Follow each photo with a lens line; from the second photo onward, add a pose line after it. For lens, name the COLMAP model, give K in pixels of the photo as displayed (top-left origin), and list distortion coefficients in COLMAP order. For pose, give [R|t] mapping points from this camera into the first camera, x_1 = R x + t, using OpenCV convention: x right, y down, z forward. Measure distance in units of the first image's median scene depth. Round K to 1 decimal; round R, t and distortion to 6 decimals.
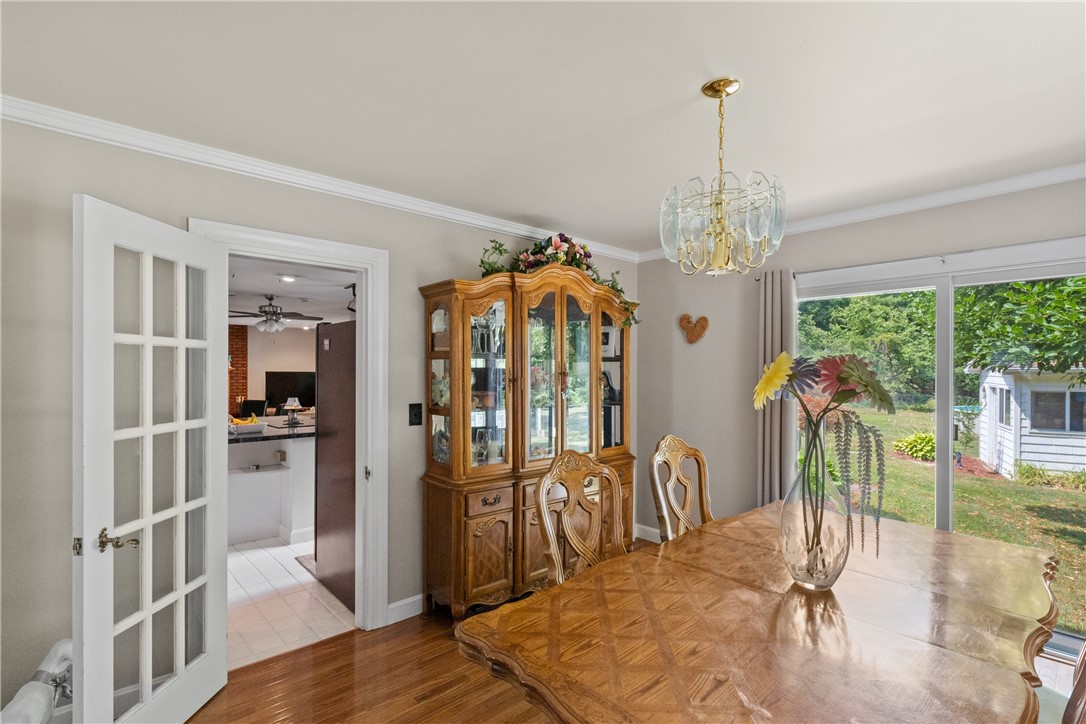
lens RADIAL K [[517.2, 0, 538.1], [0, 517.2, 369.7], [0, 0, 1]] dist [0.003879, 0.000076]
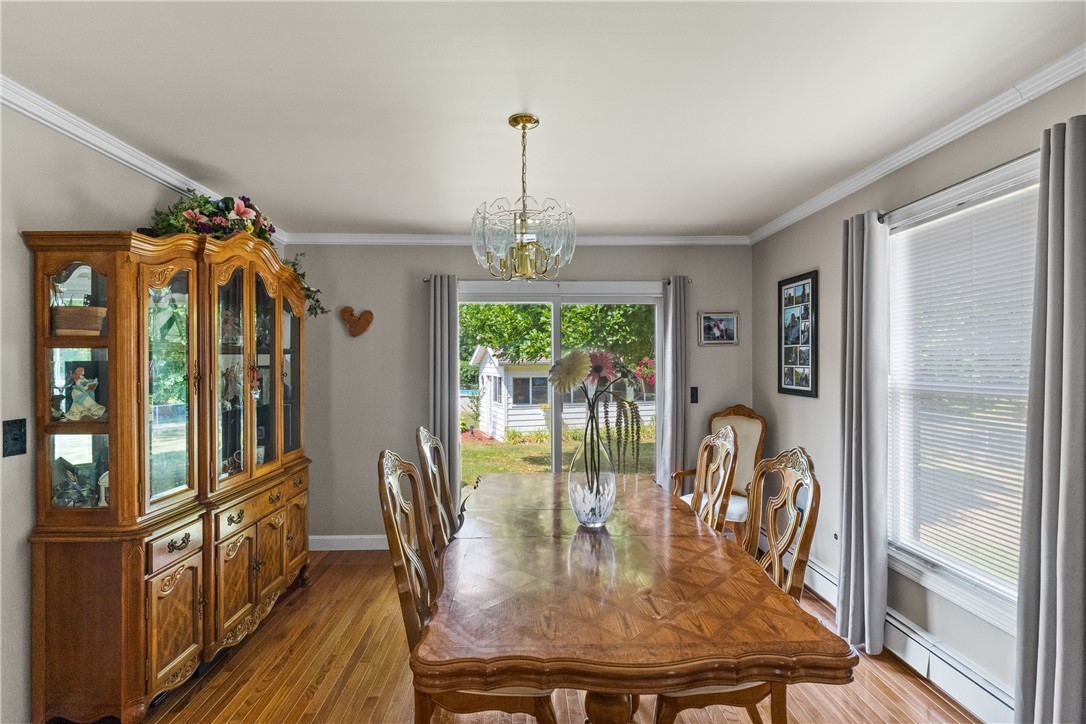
lens RADIAL K [[517.2, 0, 532.9], [0, 517.2, 361.4], [0, 0, 1]] dist [0.003879, 0.000076]
pose [[0.649004, -0.000279, 0.760785, -0.289810], [0.003525, 0.999990, -0.002640, 0.000065], [-0.760777, 0.004396, 0.648999, 0.127995]]
